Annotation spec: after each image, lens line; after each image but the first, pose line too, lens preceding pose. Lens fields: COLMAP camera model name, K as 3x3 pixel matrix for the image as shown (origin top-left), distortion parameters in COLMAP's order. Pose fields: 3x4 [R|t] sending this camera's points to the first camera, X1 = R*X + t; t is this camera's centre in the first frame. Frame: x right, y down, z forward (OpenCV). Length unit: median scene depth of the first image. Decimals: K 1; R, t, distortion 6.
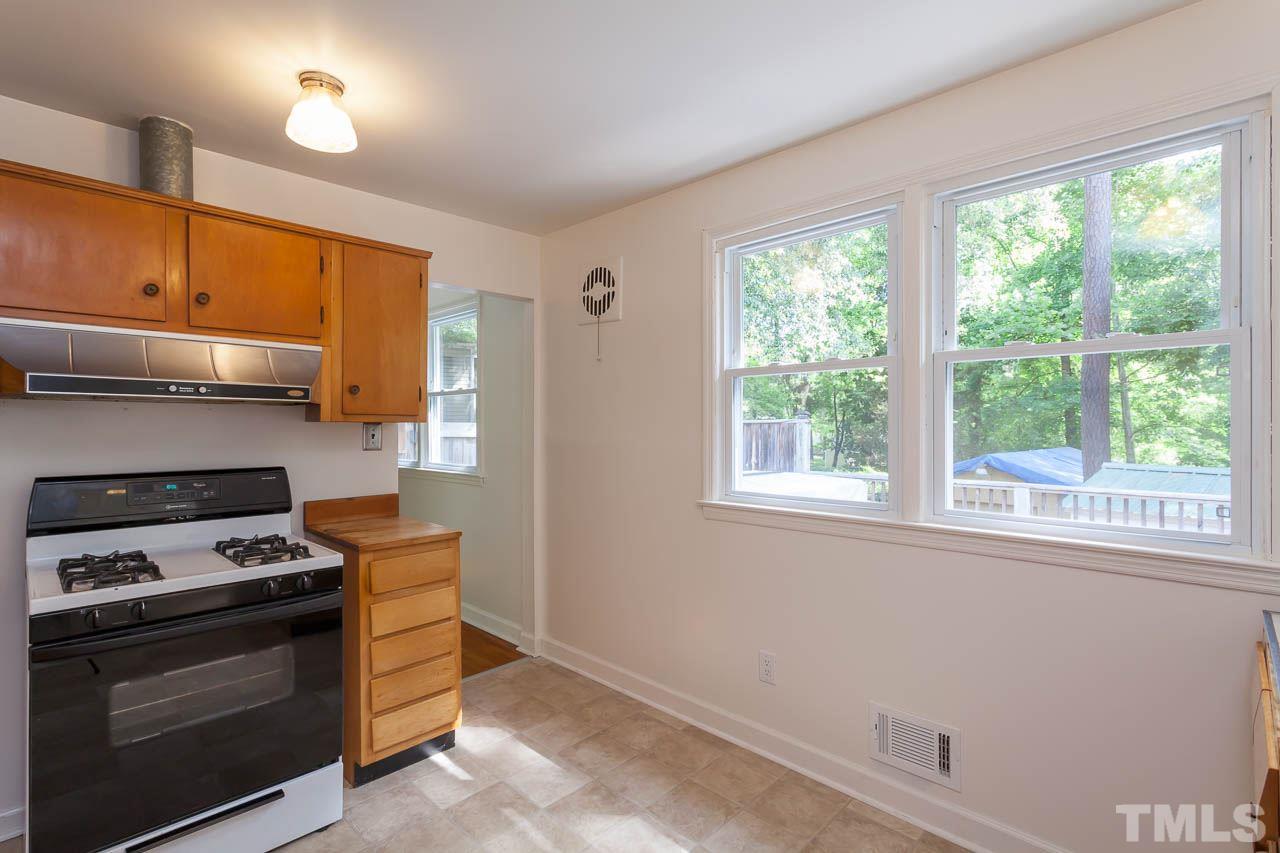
lens RADIAL K [[611.7, 0, 633.7], [0, 611.7, 425.1], [0, 0, 1]] dist [0.000252, 0.000585]
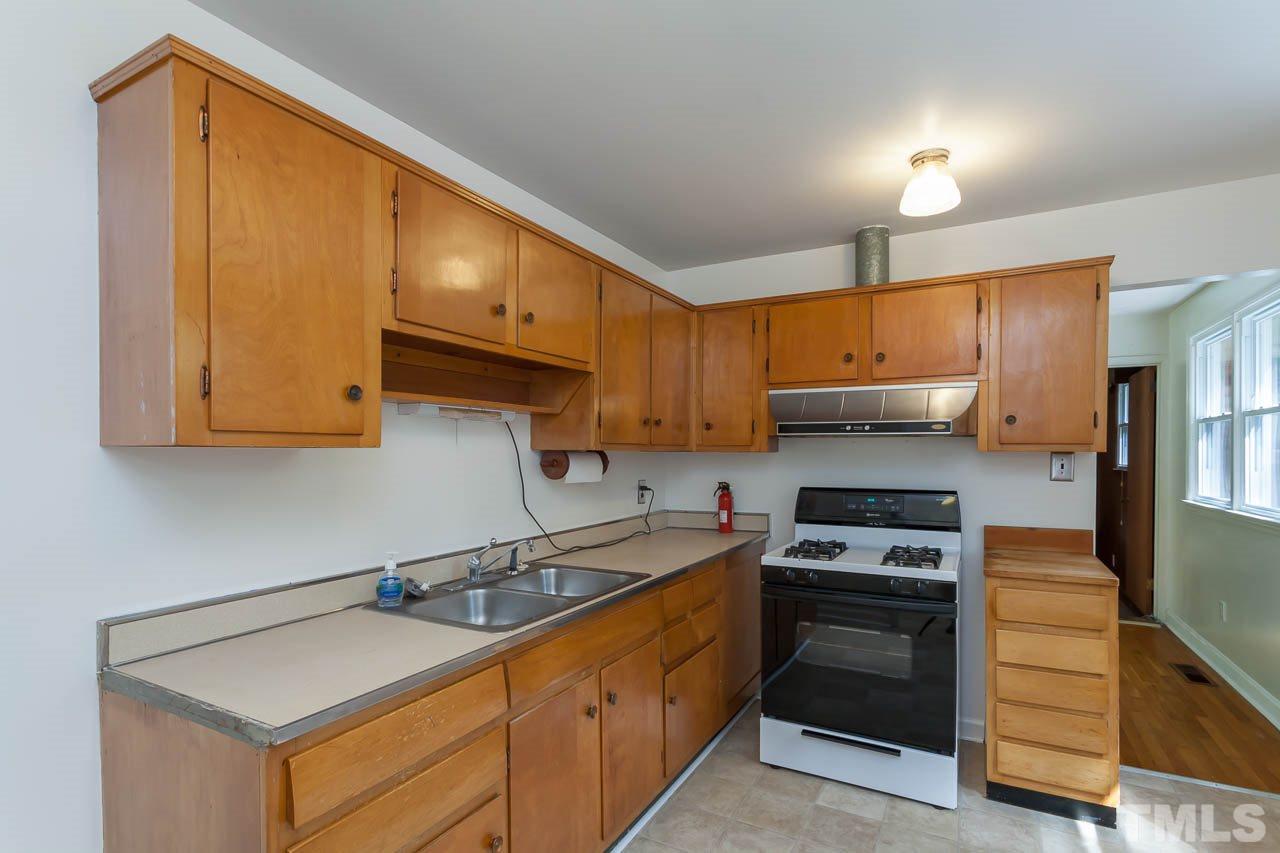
lens RADIAL K [[616.6, 0, 636.8], [0, 616.6, 460.9], [0, 0, 1]] dist [0.001961, 0.000613]
pose [[0.267132, 0.014186, -0.963556, 0.417641], [-0.001523, 0.999897, 0.014299, -0.003320], [0.963659, -0.002352, 0.267126, 0.141269]]
